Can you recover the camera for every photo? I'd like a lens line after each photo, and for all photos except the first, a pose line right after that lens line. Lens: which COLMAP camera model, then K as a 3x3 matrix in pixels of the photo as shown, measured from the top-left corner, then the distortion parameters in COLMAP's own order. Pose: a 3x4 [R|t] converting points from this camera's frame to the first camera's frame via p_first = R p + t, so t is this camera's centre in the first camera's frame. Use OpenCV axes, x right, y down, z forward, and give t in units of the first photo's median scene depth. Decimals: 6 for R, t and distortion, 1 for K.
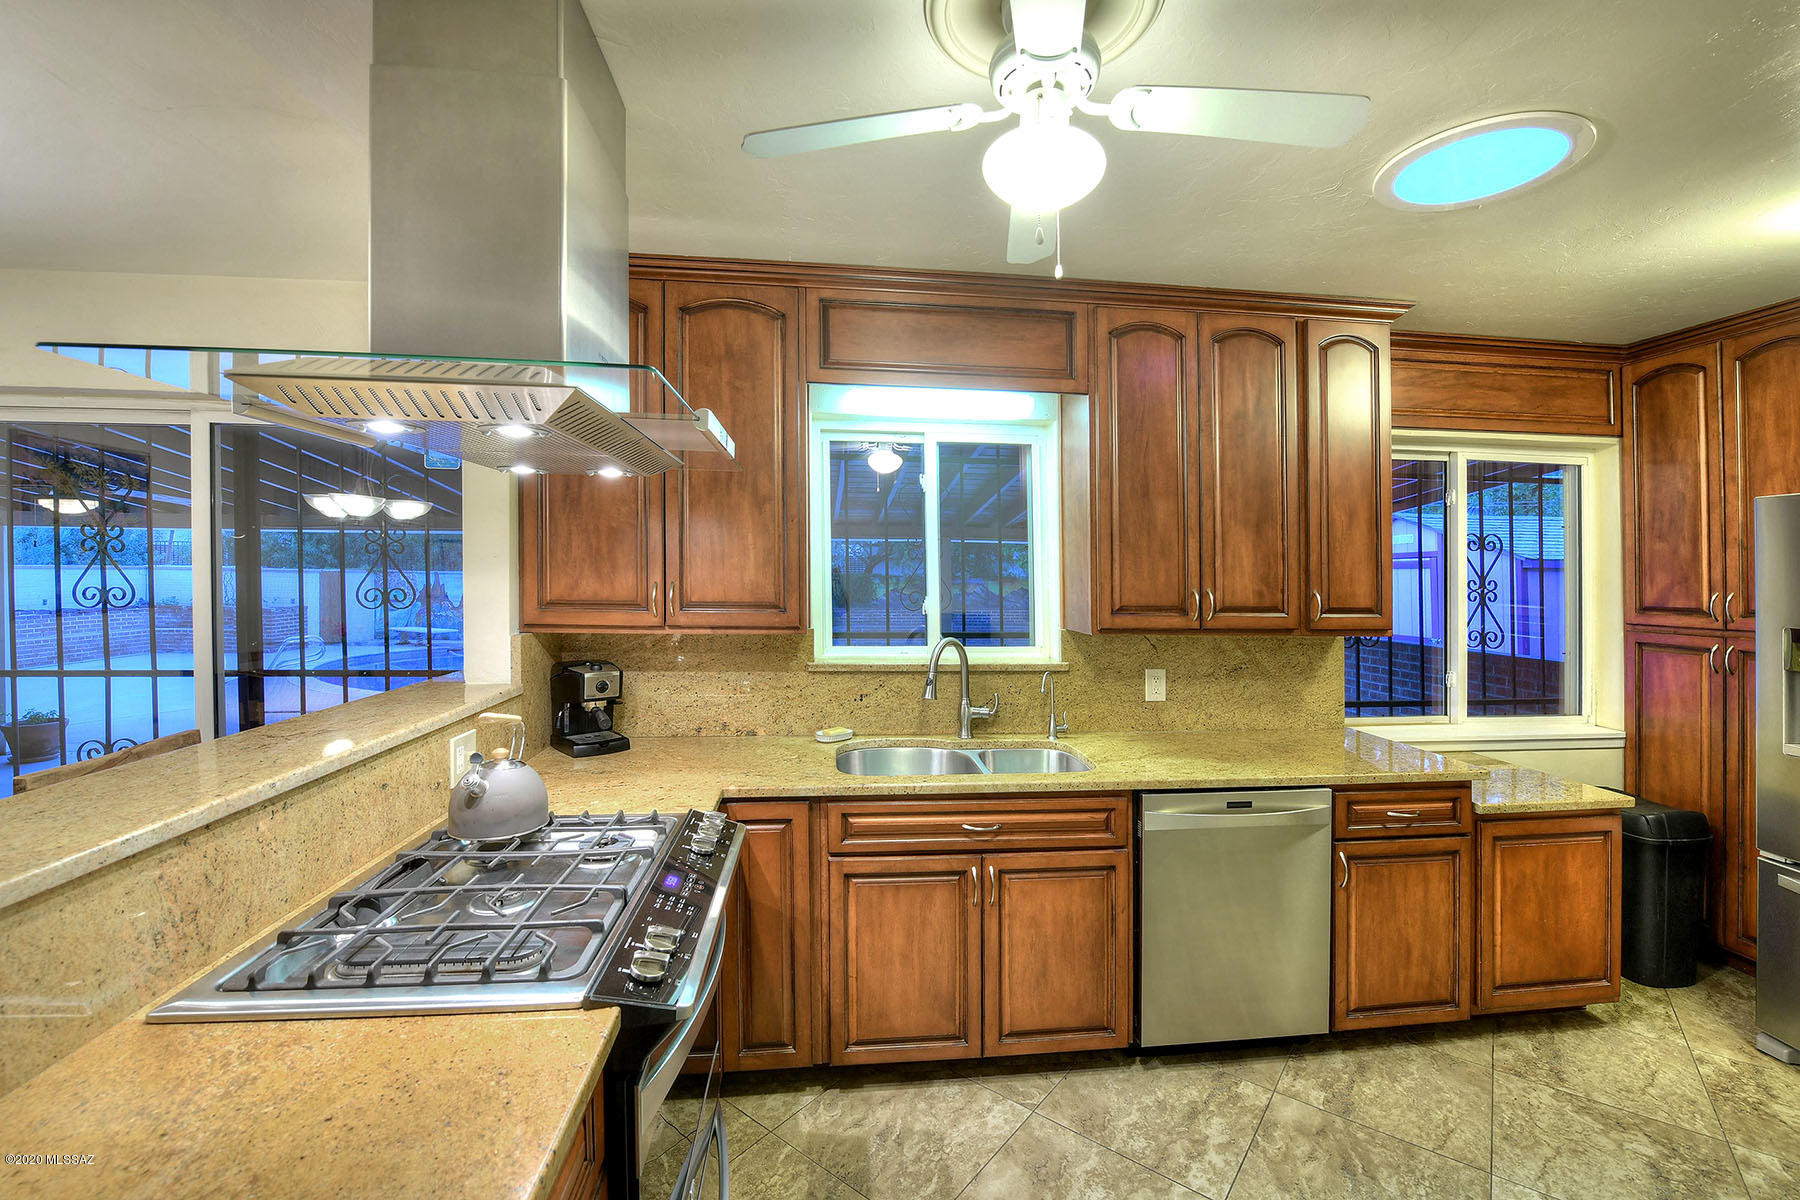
lens RADIAL K [[701.0, 0, 1074.8], [0, 701.0, 559.3], [0, 0, 1]] dist [-0.023140, 0.000689]
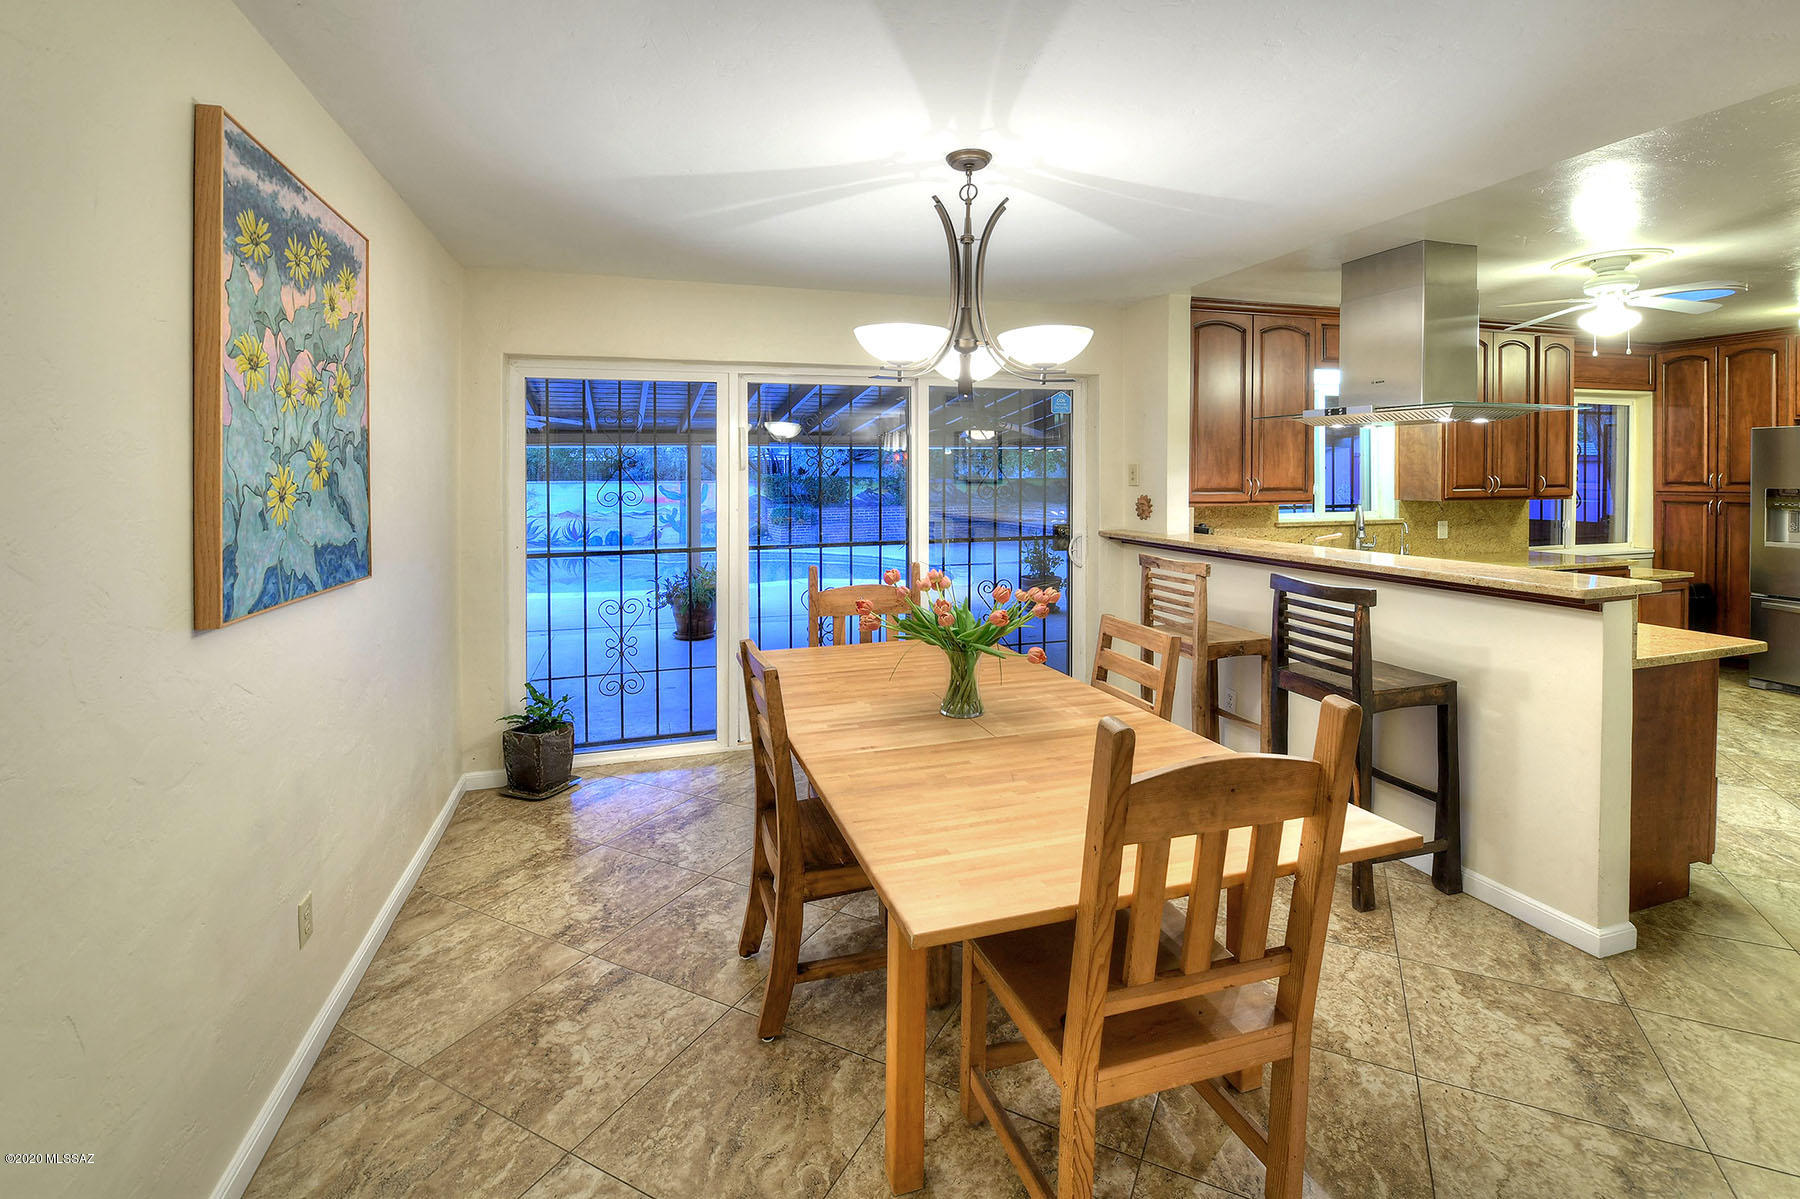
lens RADIAL K [[701.0, 0, 983.0], [0, 701.0, 473.3], [0, 0, 1]] dist [-0.023140, 0.000689]
pose [[0.992347, -0.017929, 0.122173, -1.407476], [0.015537, 0.999669, 0.020503, -0.025442], [-0.122501, -0.018448, 0.992297, -0.702531]]
